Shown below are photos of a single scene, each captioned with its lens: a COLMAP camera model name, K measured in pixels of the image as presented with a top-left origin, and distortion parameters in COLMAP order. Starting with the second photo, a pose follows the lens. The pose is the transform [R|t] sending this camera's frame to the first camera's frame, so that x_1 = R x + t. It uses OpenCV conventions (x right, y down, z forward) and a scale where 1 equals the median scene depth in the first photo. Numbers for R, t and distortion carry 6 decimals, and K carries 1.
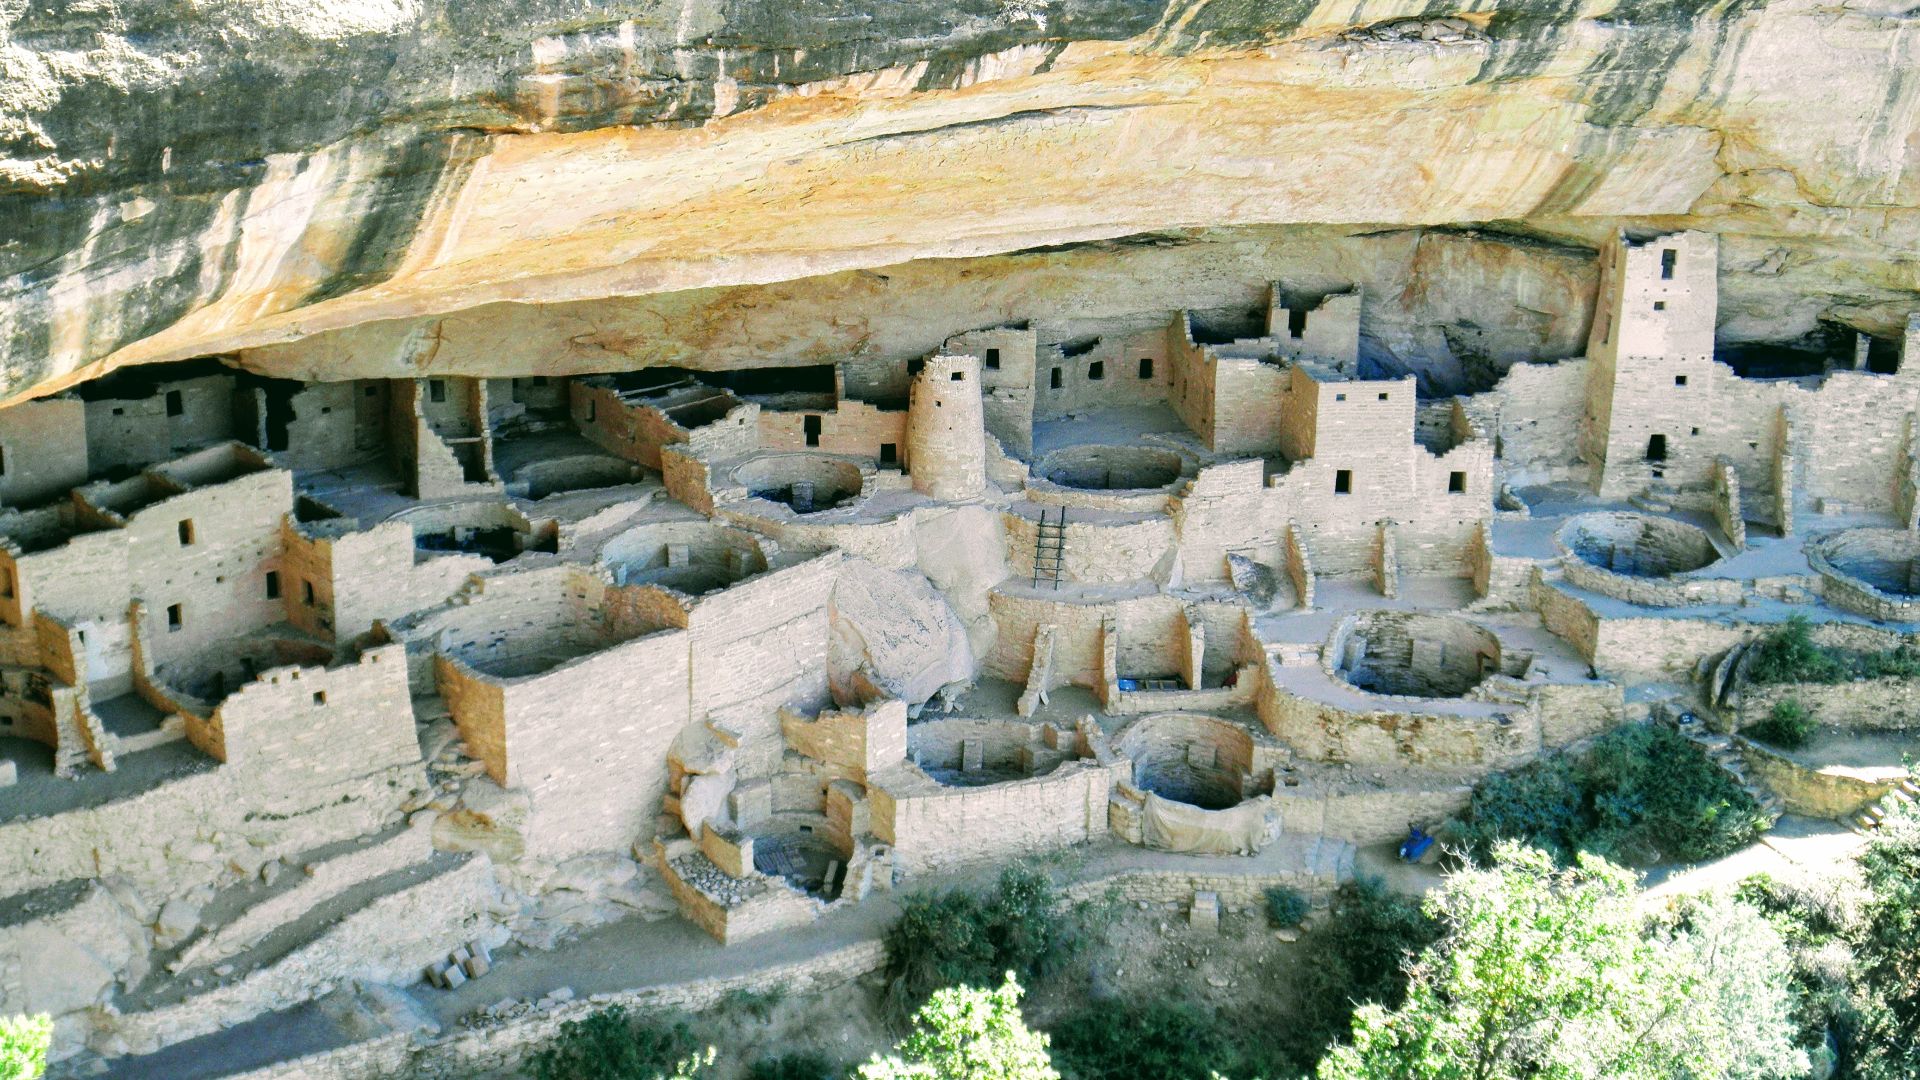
lens RADIAL K [[2520.8, 0, 961.4], [0, 2520.8, 488.1], [0, 0, 1]] dist [-0.007418, 0.109907]
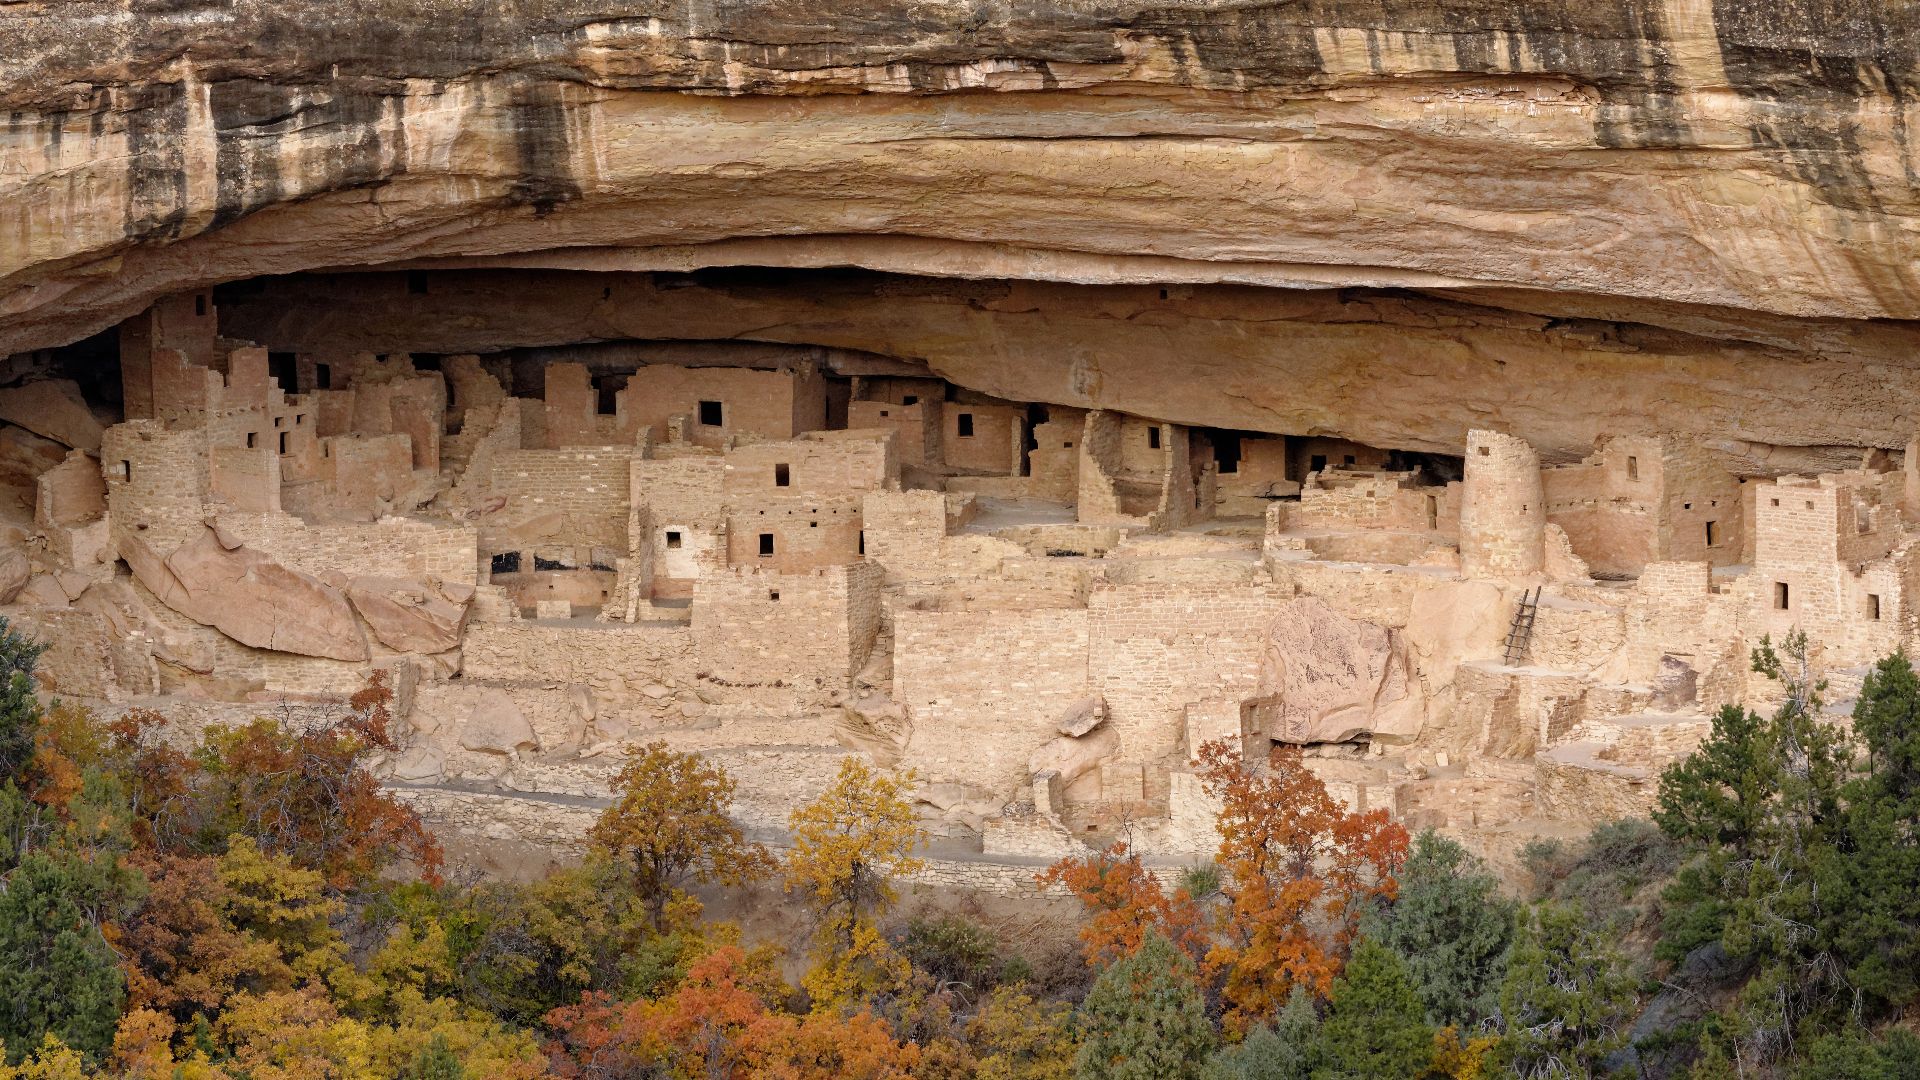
lens RADIAL K [[10166.5, 0, 961.3], [0, 10166.5, 539.7], [0, 0, 1]] dist [0.429752, 13.656259]
pose [[0.590288, 0.055287, -0.805297, 3.318710], [-0.225281, 0.969293, -0.098586, 0.460476], [0.775119, 0.239612, 0.584617, -1.601164]]
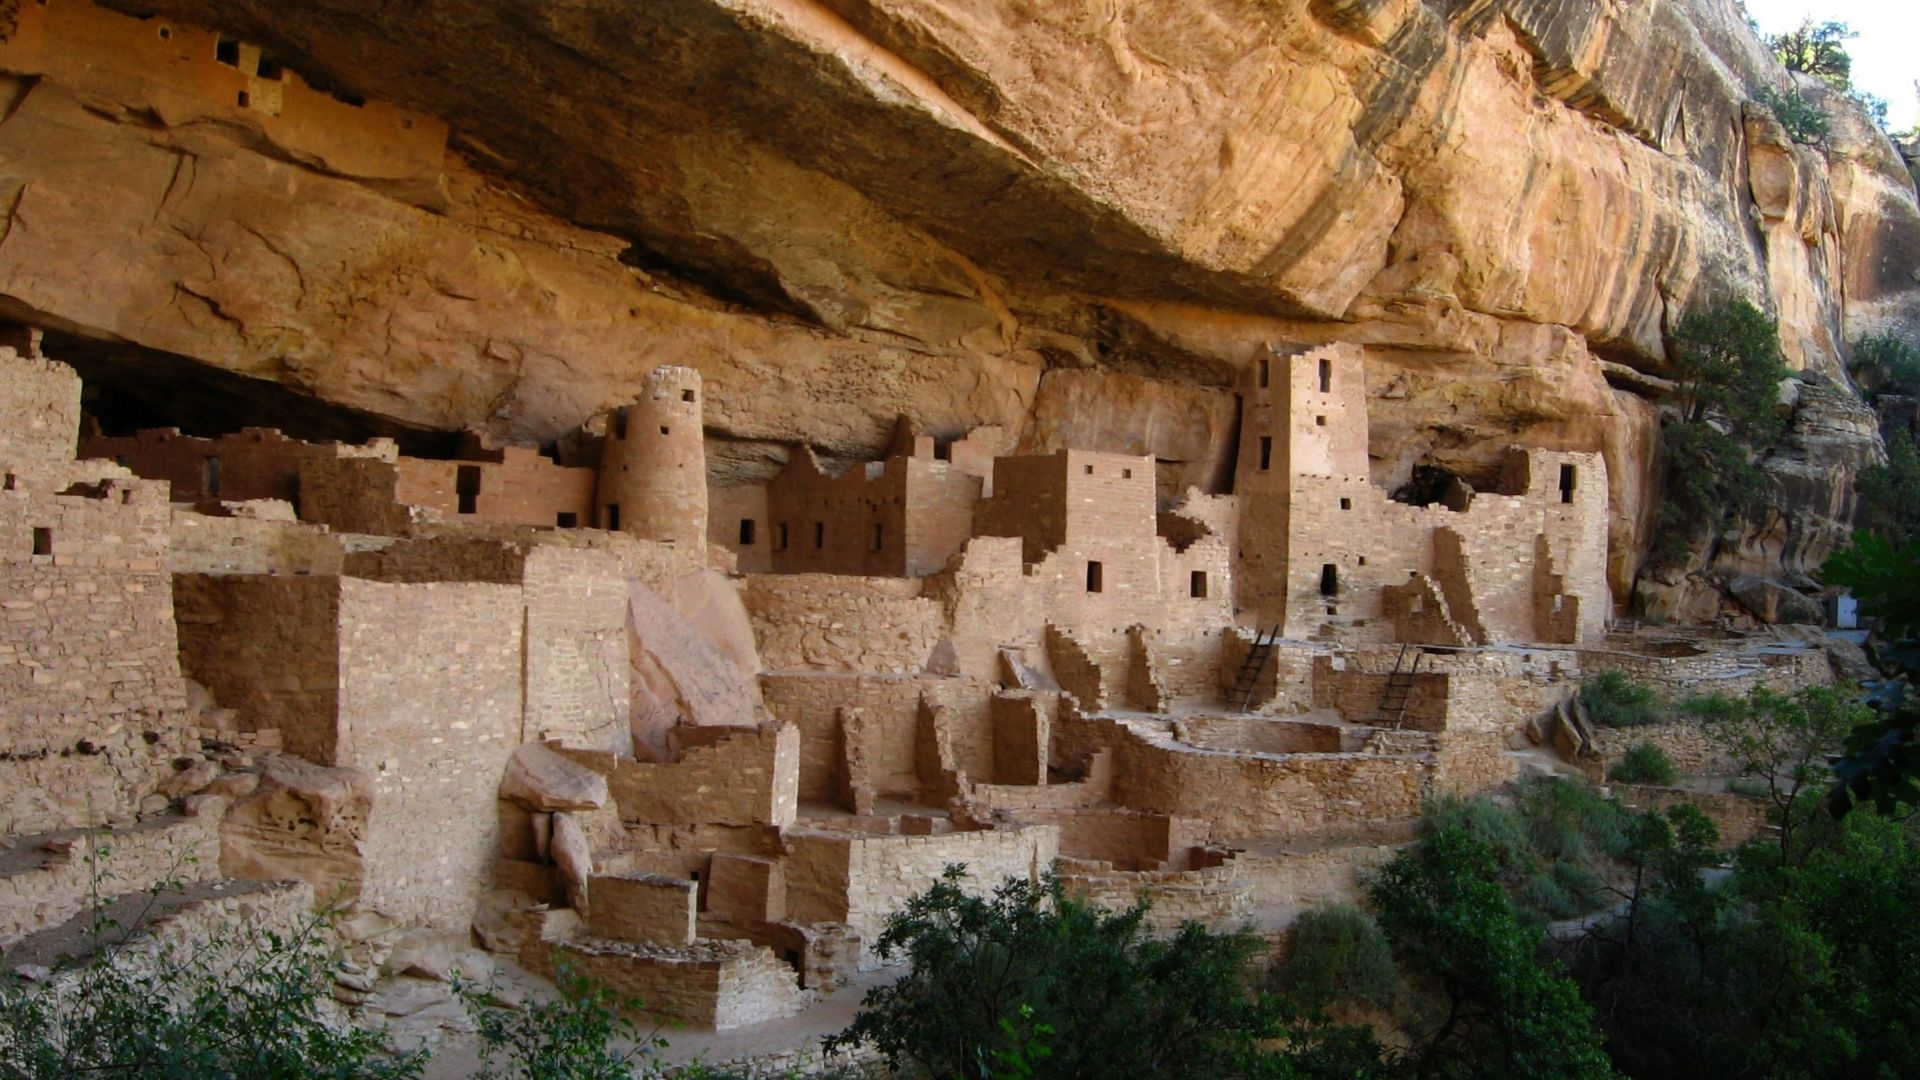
lens RADIAL K [[2205.1, 0, 970.4], [0, 2205.1, 576.4], [0, 0, 1]] dist [-0.139829, 0.067331]
pose [[0.850059, 0.022296, 0.526216, -0.286211], [0.152569, 0.945843, -0.286538, 0.216266], [-0.504106, 0.323858, 0.800620, 0.487830]]
